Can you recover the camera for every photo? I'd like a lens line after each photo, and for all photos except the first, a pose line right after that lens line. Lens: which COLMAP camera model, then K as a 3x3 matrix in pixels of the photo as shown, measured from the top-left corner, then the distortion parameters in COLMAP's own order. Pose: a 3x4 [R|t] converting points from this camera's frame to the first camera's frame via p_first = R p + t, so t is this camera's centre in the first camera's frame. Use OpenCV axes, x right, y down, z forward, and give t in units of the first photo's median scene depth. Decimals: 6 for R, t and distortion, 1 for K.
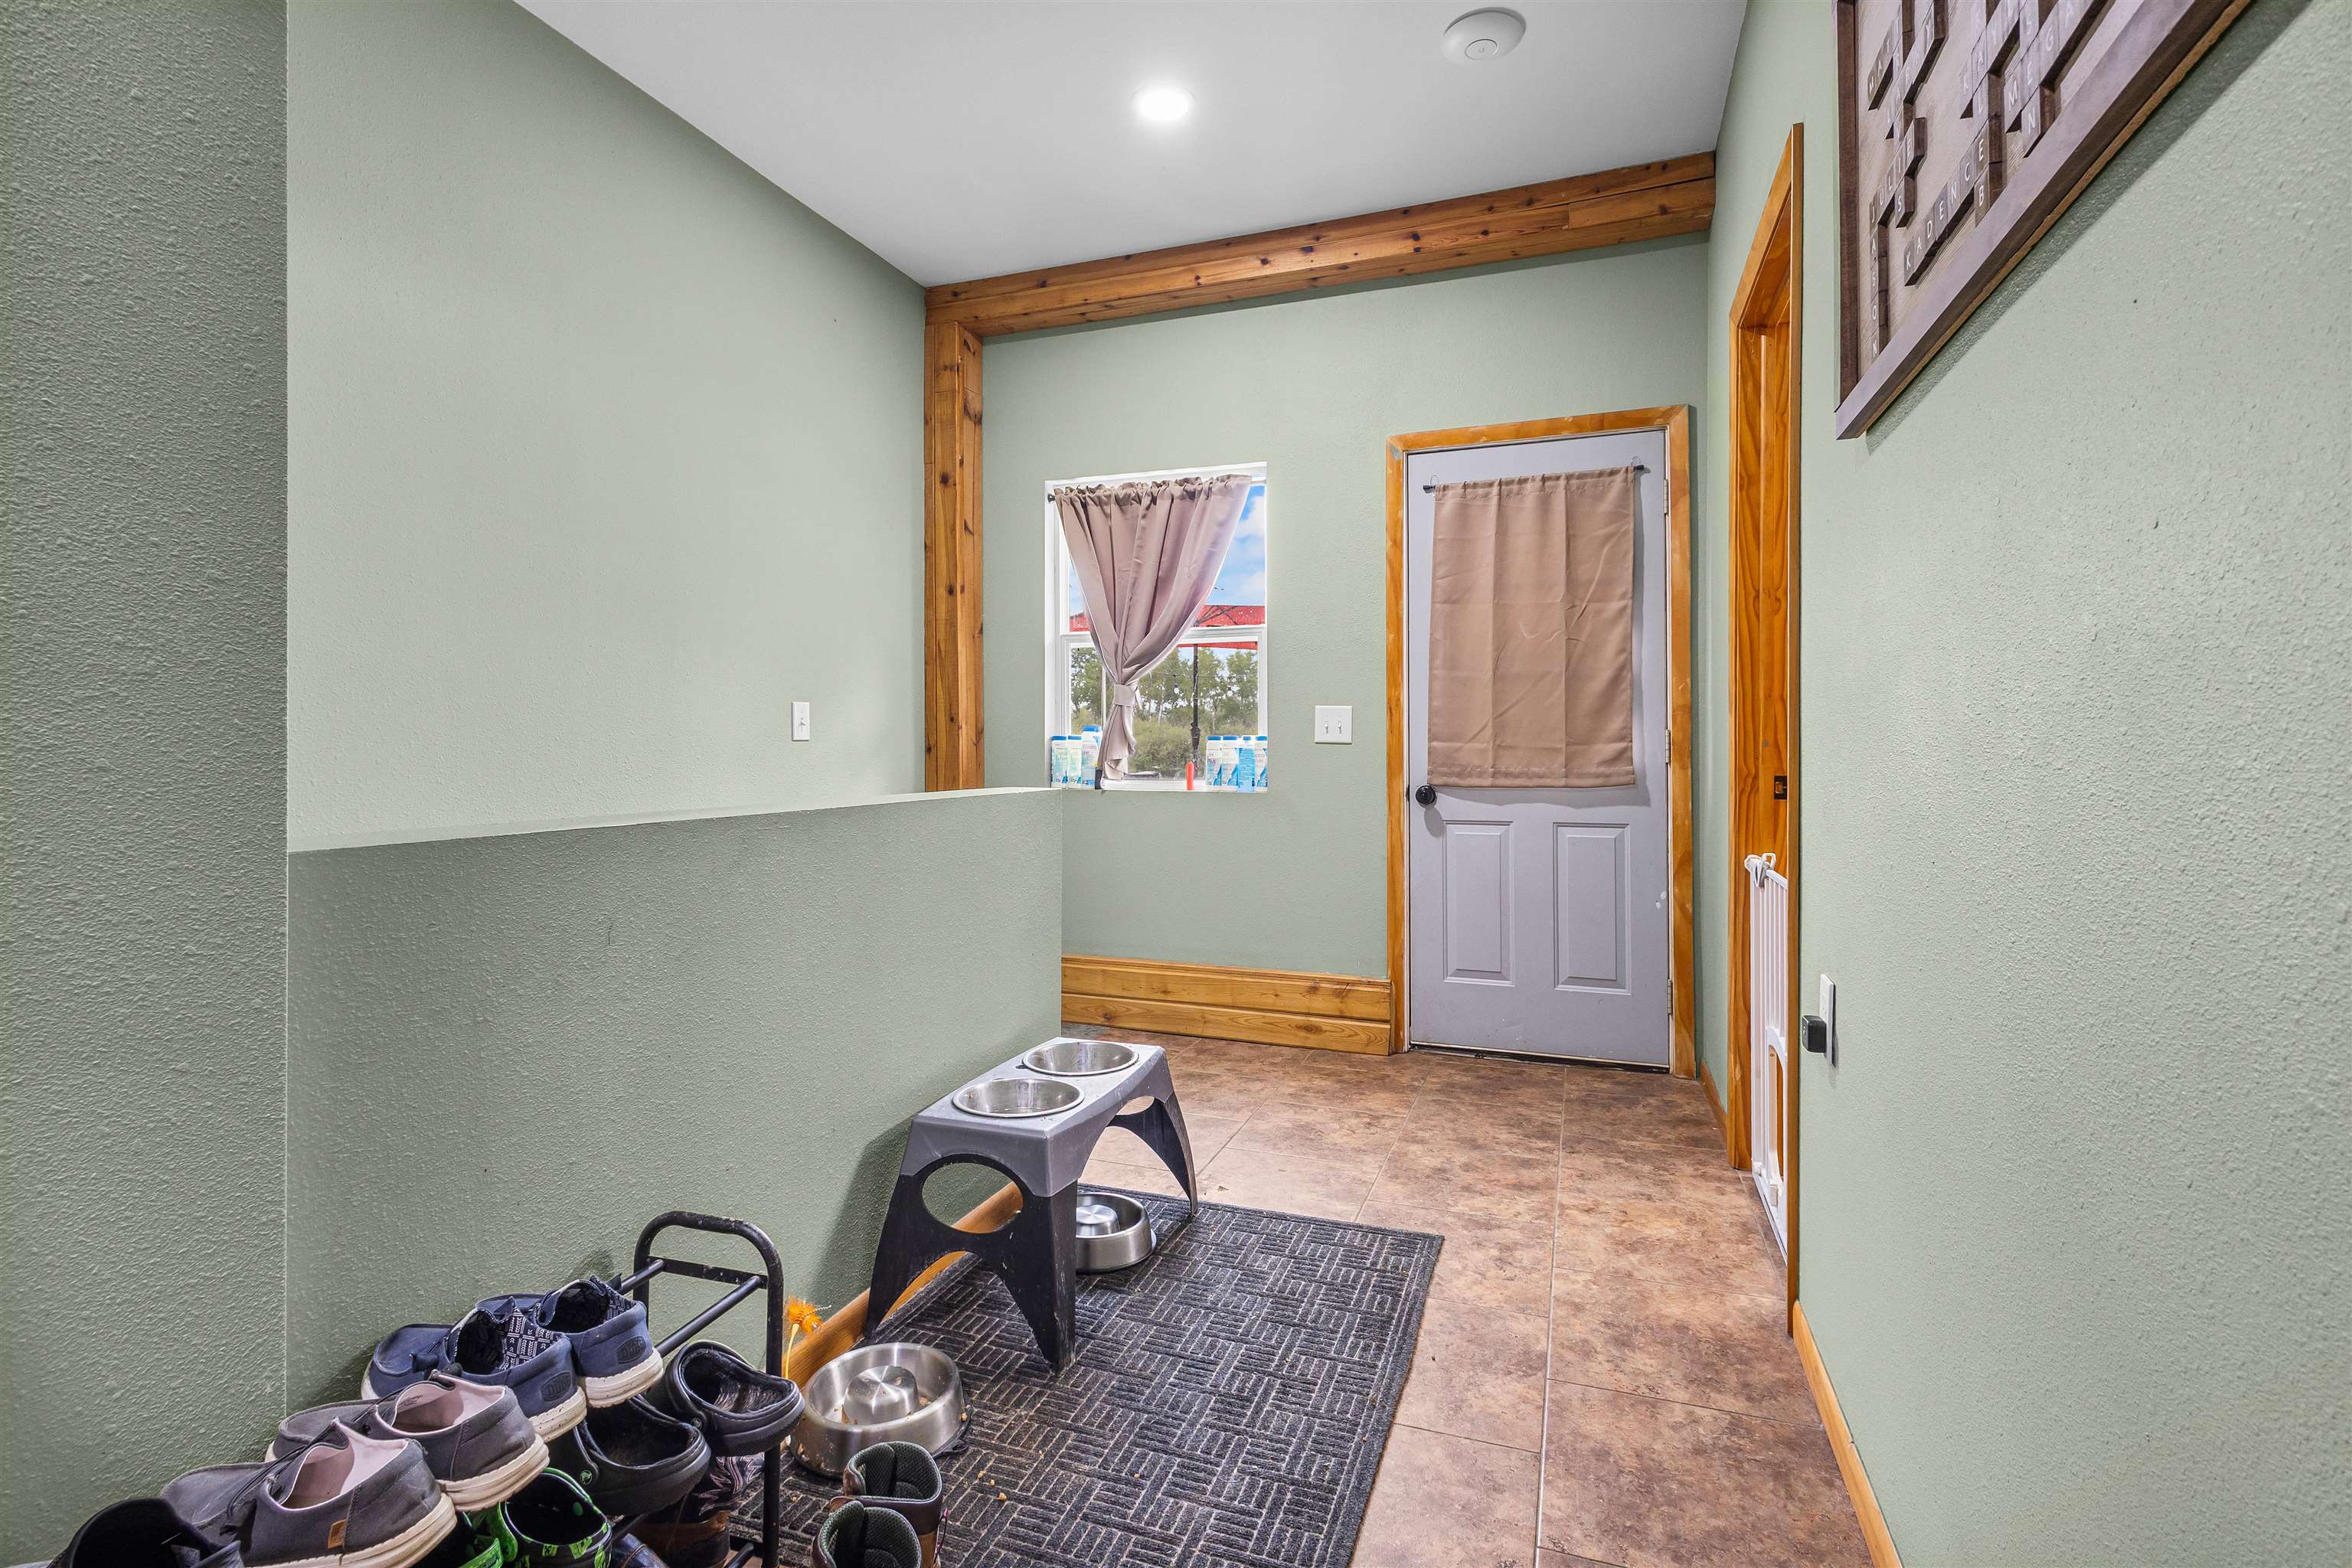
lens RADIAL K [[1093.3, 0, 1177.8], [0, 1093.3, 734.5], [0, 0, 1]] dist [0.002509, 0.000391]
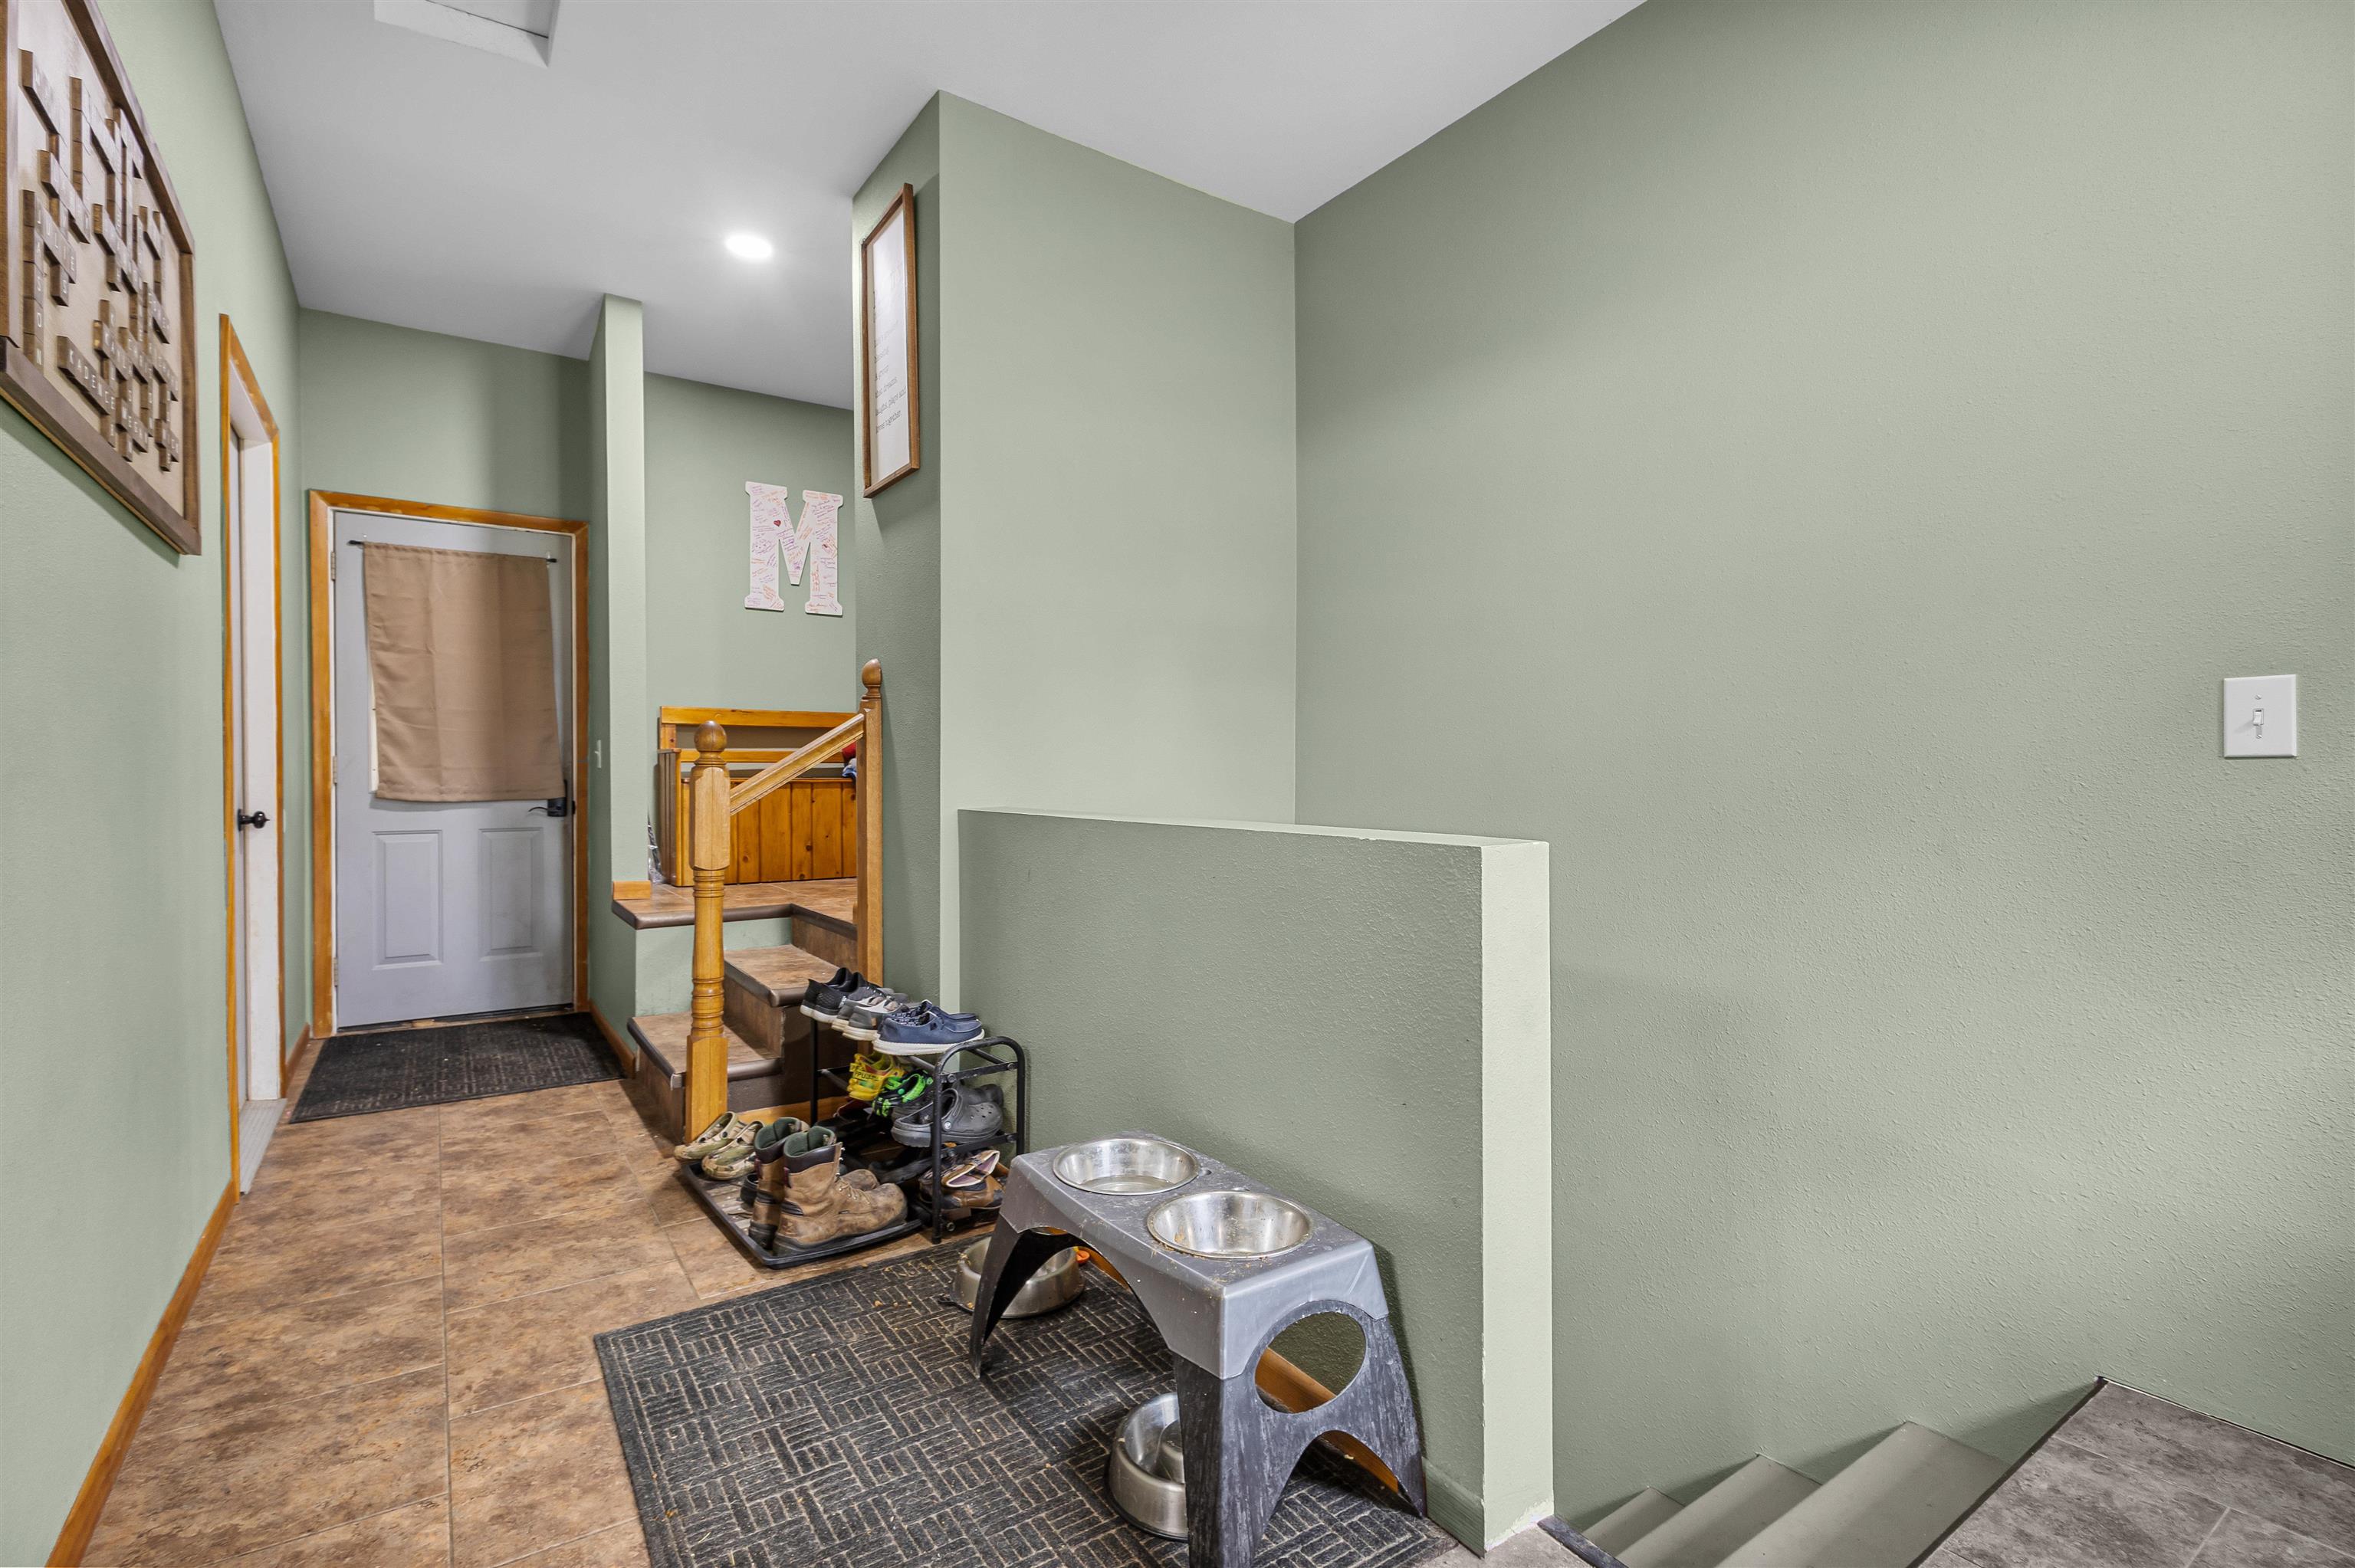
lens RADIAL K [[1082.5, 0, 1174.3], [0, 1082.5, 776.6], [0, 0, 1]] dist [0.003497, -0.000088]
pose [[-0.574509, 0.009332, -0.818445, 0.314121], [0.015203, 0.999884, 0.000729, 0.008364], [0.818357, -0.012024, -0.574584, 0.880107]]
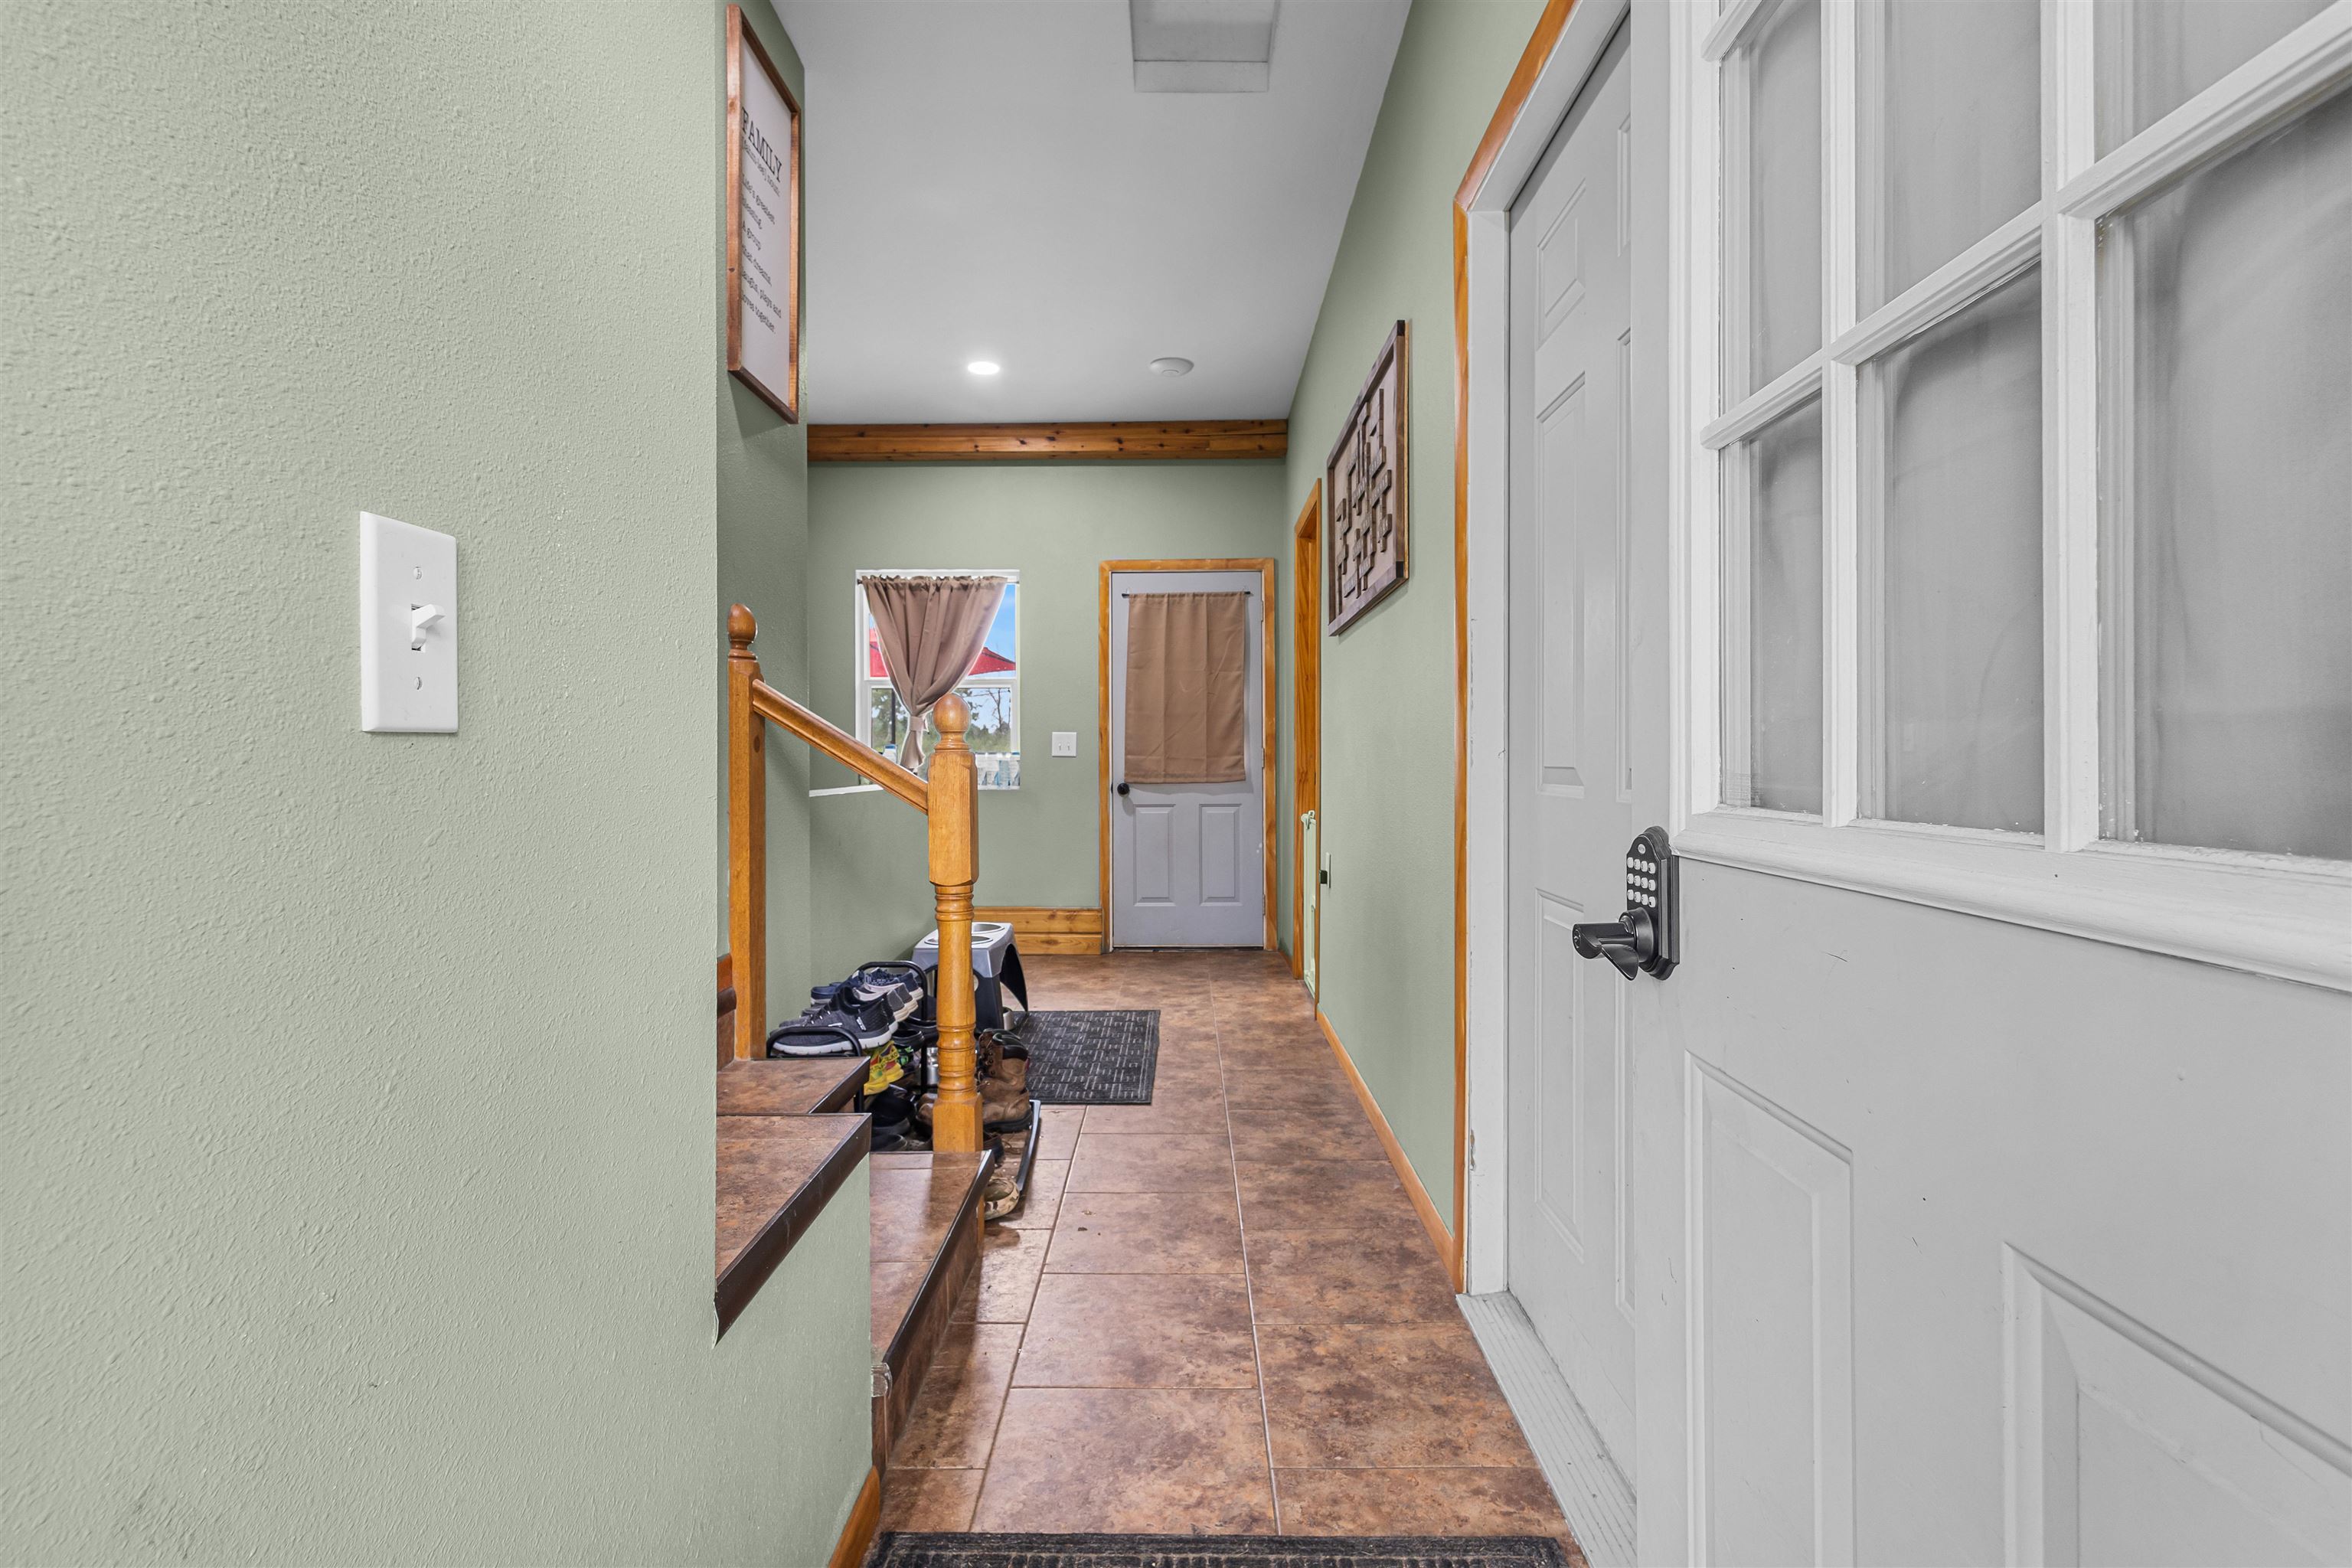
lens RADIAL K [[1081.2, 0, 1172.8], [0, 1081.2, 776.6], [0, 0, 1]] dist [0.003497, -0.000088]
pose [[0.940684, -0.011164, 0.339100, -0.244138], [0.001559, 0.999590, 0.028584, -0.007476], [-0.339280, -0.026359, 0.940316, -0.513446]]
